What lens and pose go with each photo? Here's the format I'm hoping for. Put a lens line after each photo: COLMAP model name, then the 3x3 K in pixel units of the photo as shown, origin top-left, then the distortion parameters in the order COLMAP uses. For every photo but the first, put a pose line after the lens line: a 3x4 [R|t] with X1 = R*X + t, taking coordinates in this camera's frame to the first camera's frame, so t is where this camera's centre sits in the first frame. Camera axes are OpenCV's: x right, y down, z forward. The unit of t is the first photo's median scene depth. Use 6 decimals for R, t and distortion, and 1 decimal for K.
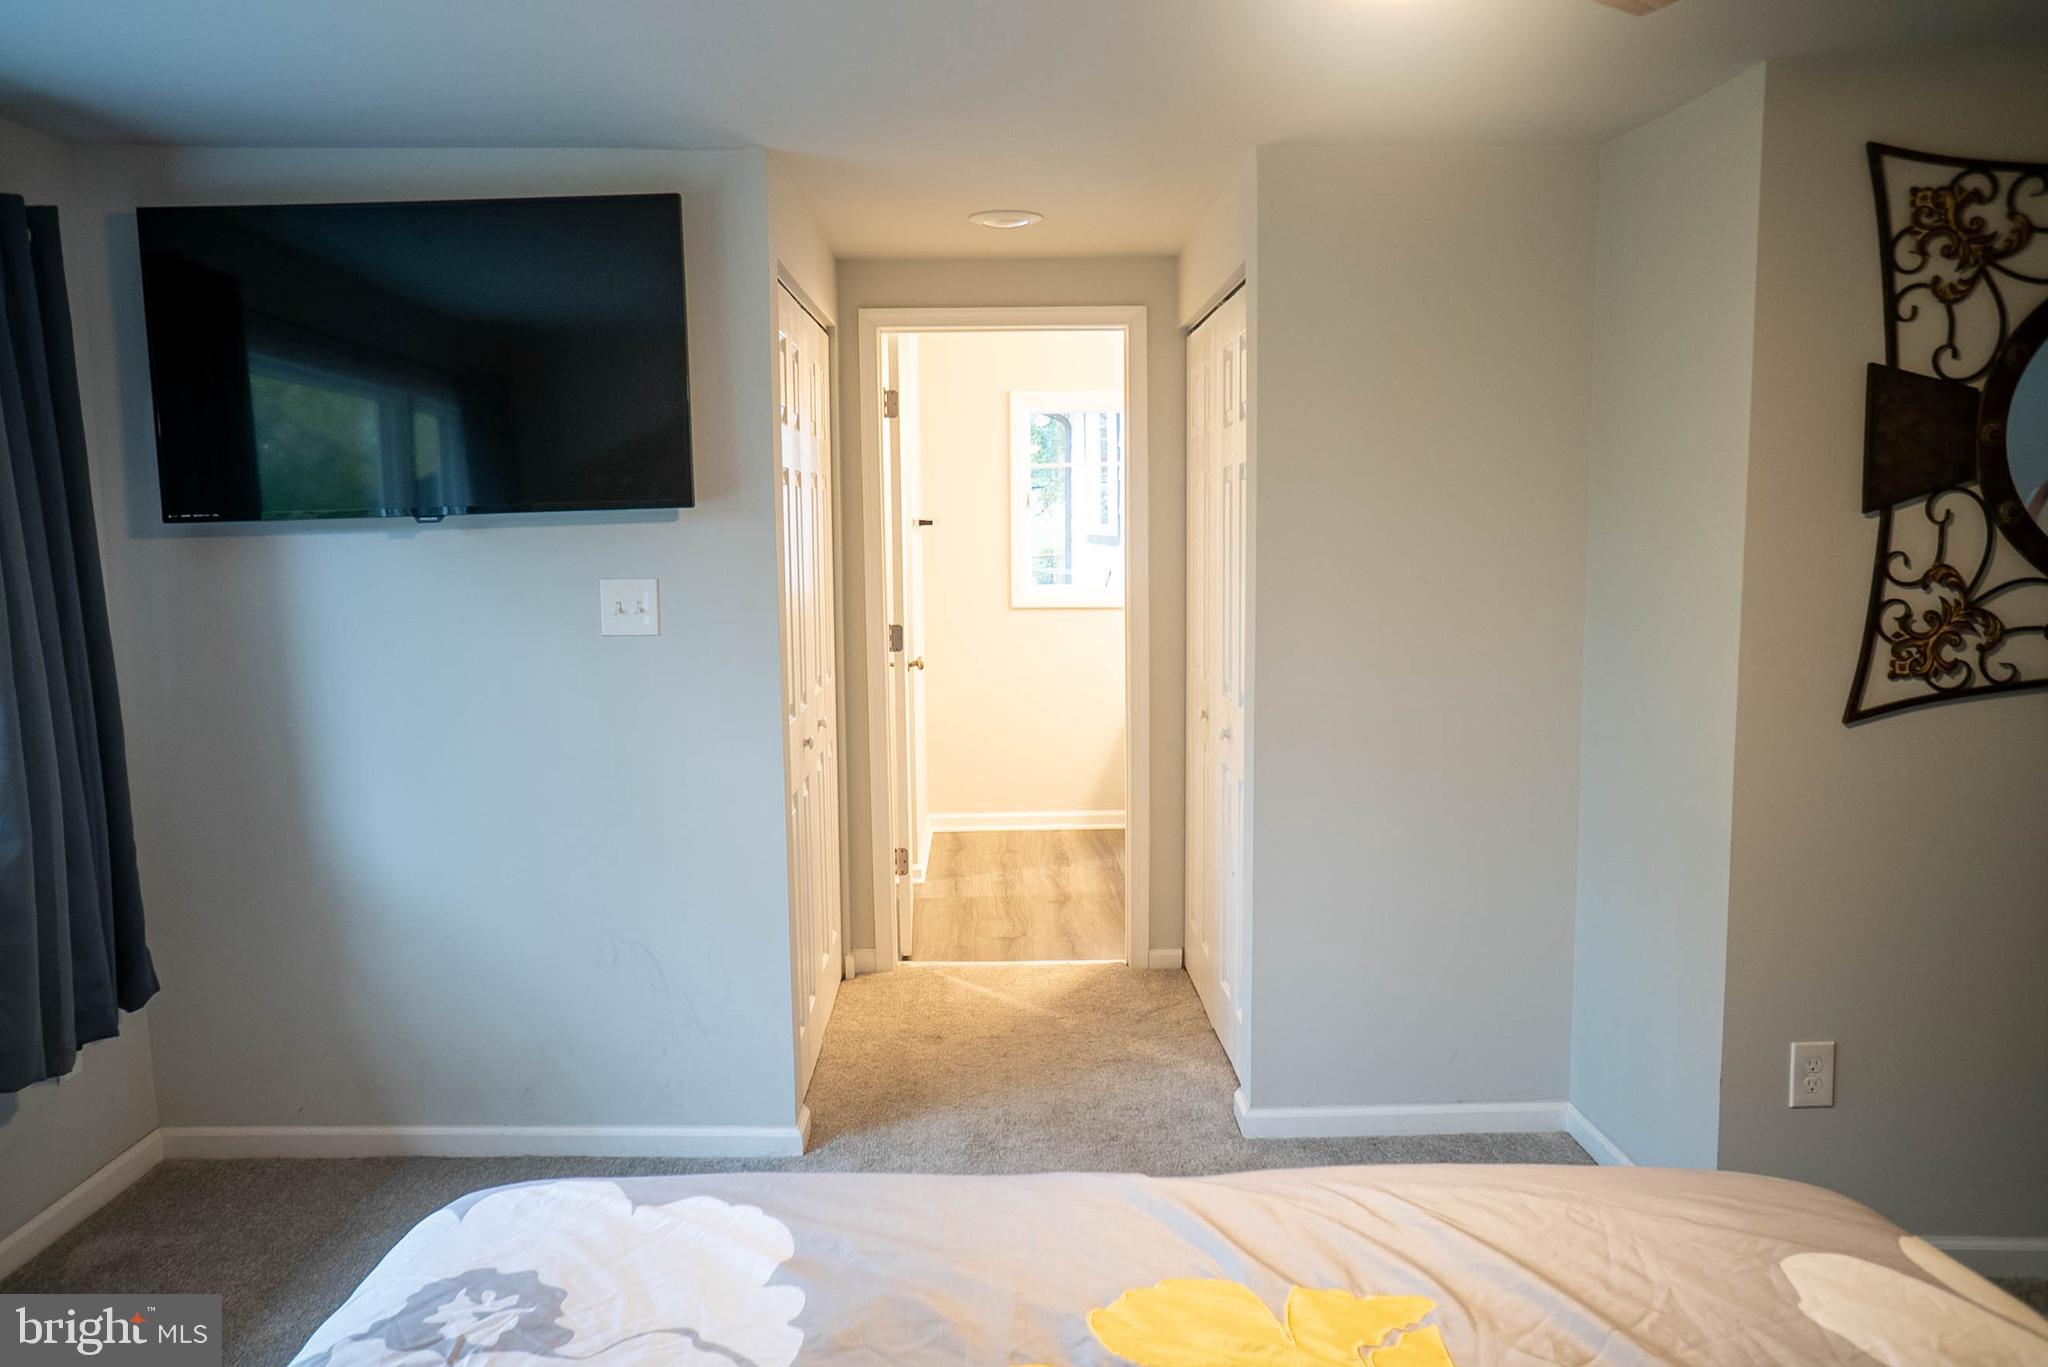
lens RADIAL K [[1447.2, 0, 1024.8], [0, 1447.2, 685.6], [0, 0, 1]] dist [-0.012411, 0.002764]
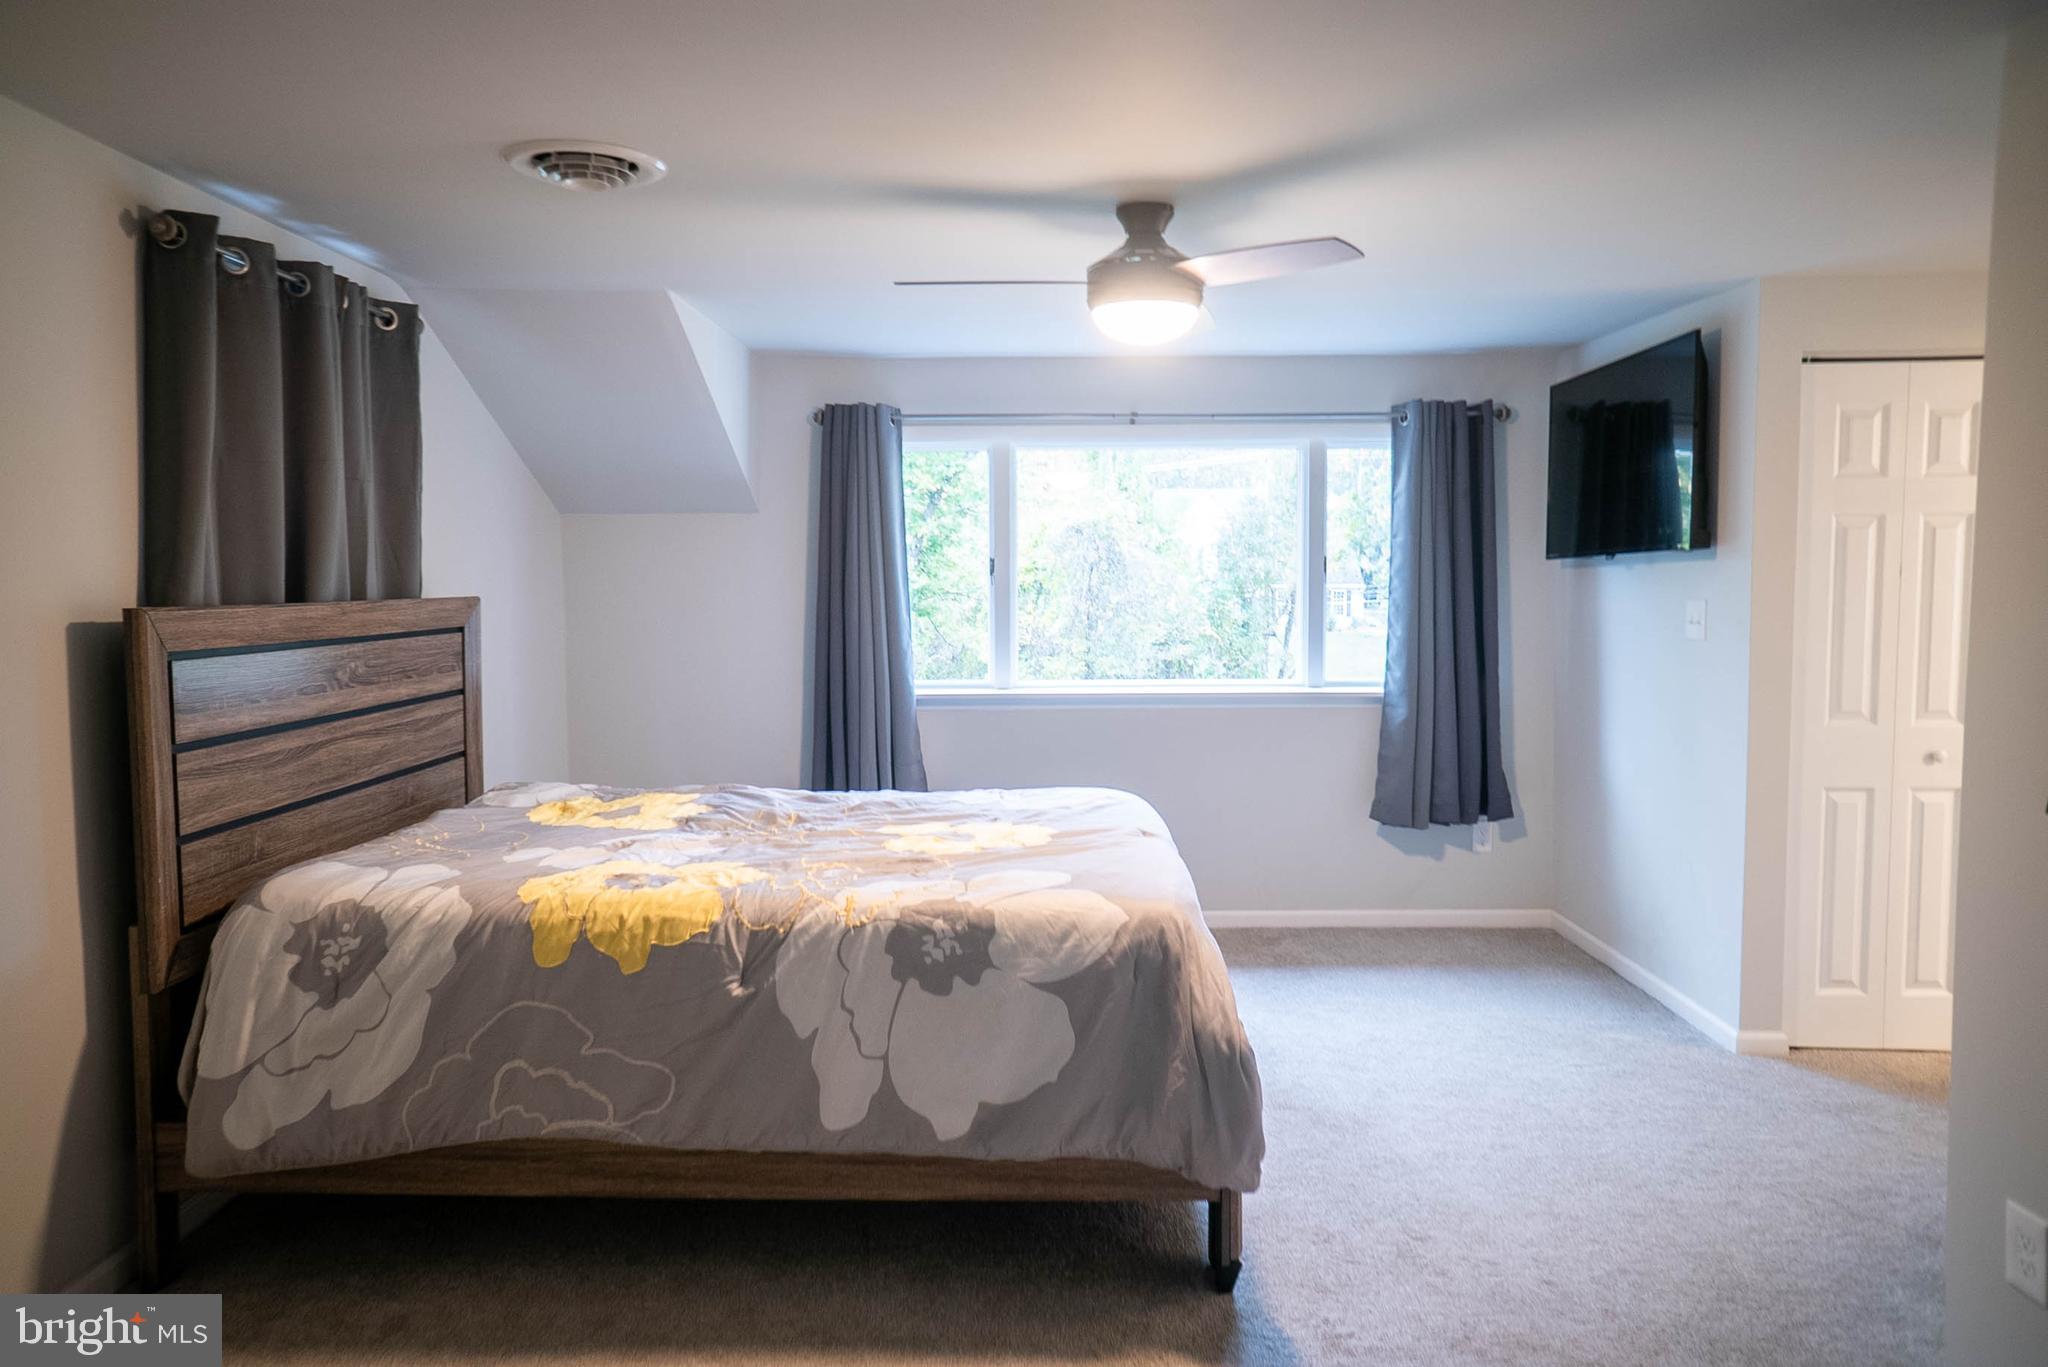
lens RADIAL K [[1399.0, 0, 1003.7], [0, 1399.0, 675.5], [0, 0, 1]] dist [-0.048181, 0.069094]
pose [[-0.015383, 0.081492, -0.996555, 1.326576], [-0.106839, 0.990833, 0.082673, -0.048346], [0.994157, 0.107742, -0.006535, 0.415090]]
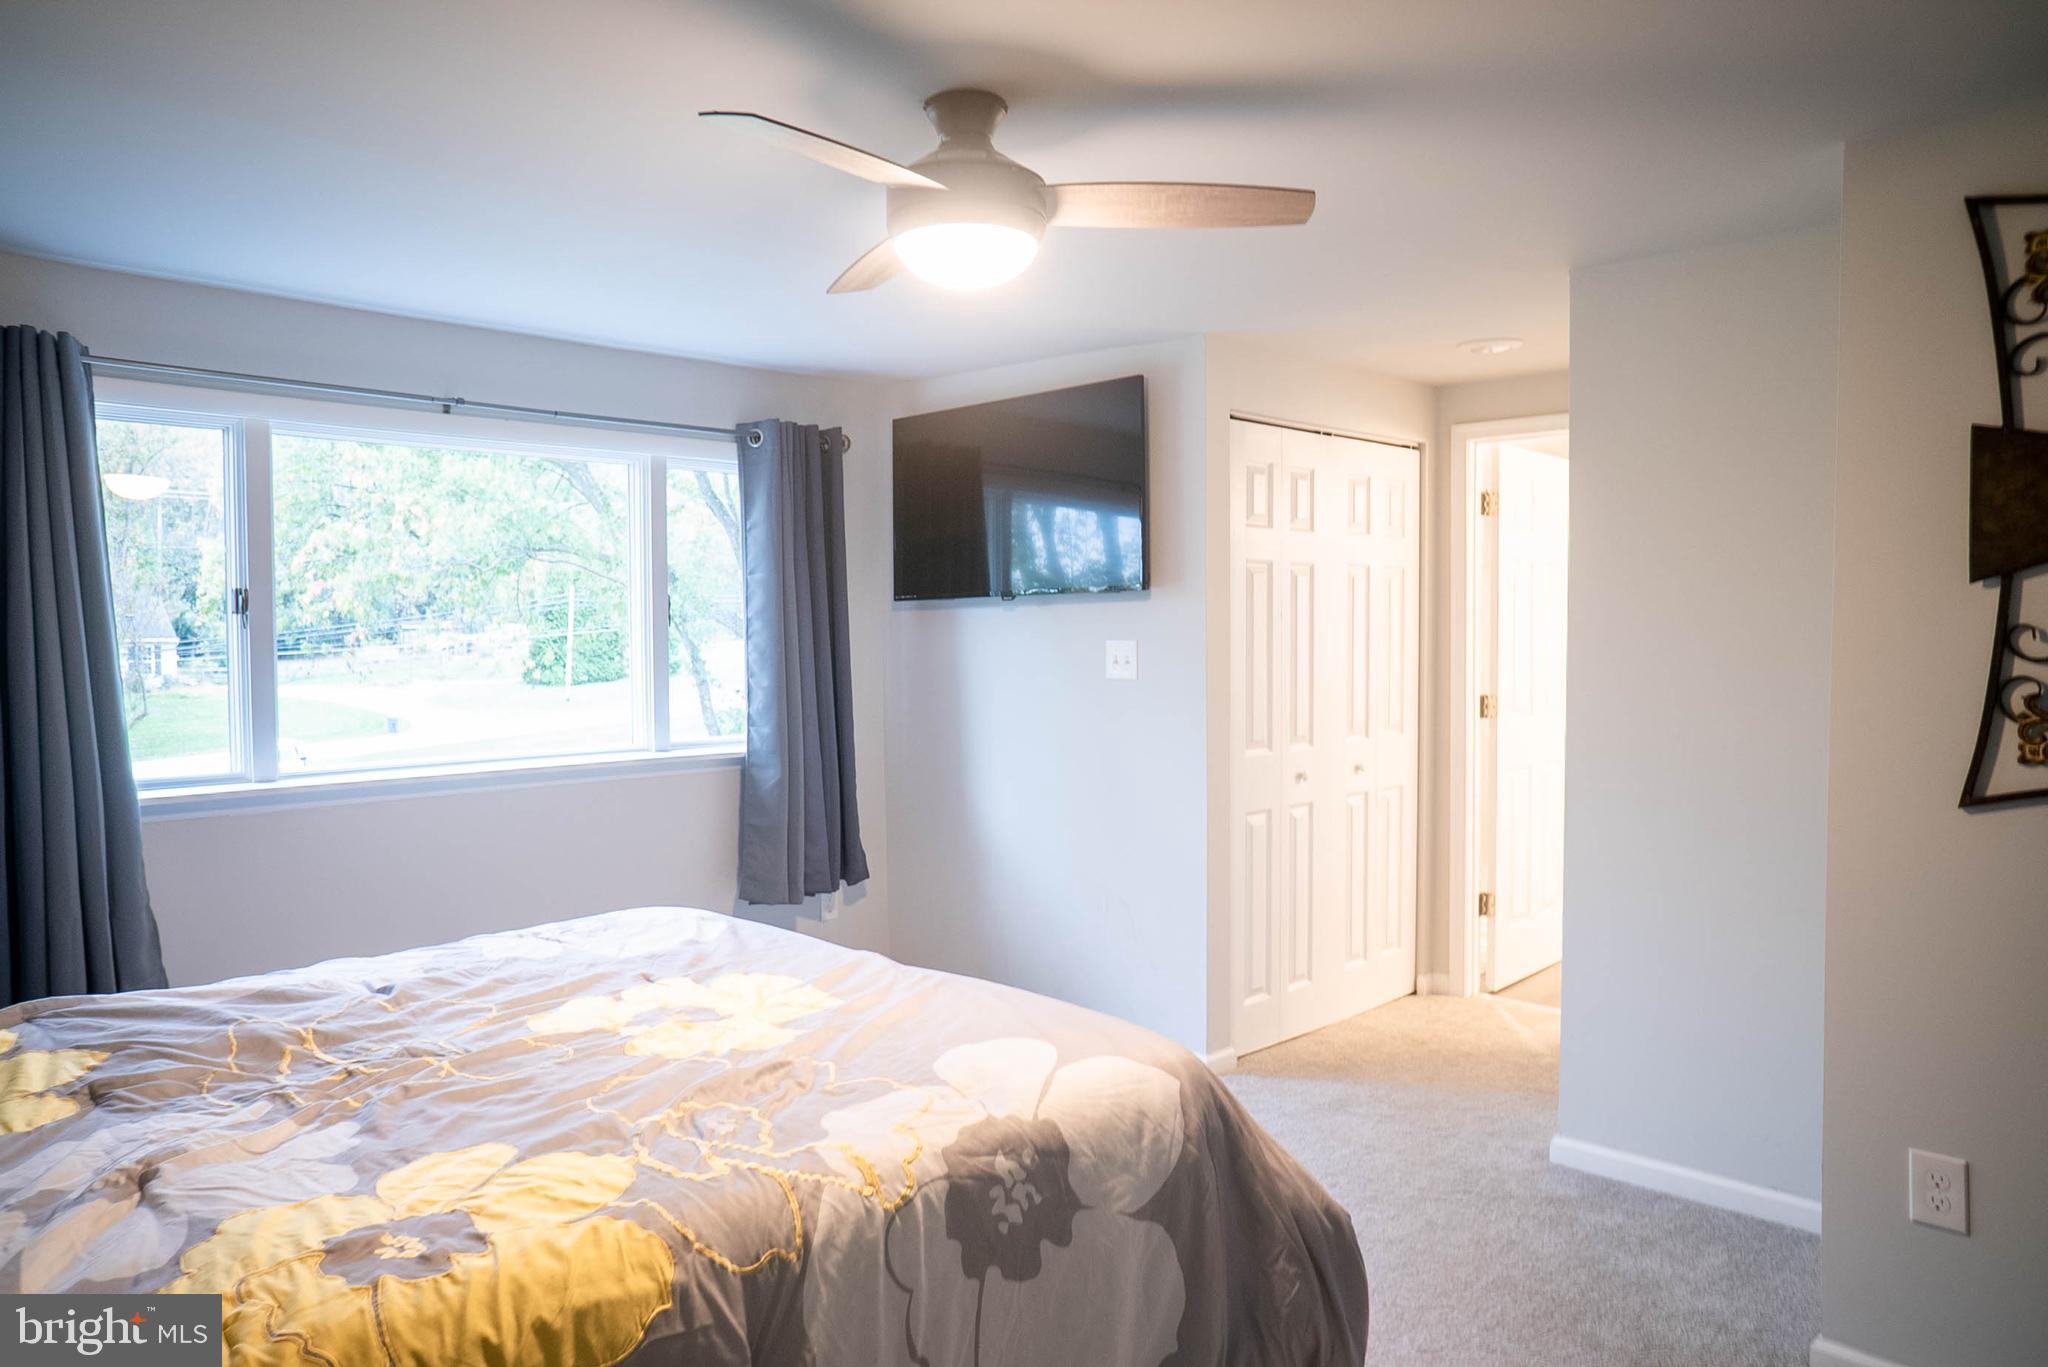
lens RADIAL K [[1399.0, 0, 1030.2], [0, 1399.0, 679.0], [0, 0, 1]] dist [-0.048181, 0.069094]
pose [[0.710963, 0.035807, -0.702317, 0.772132], [-0.083487, 0.995938, -0.033739, 0.023842], [0.698256, 0.082621, 0.711064, -0.064584]]
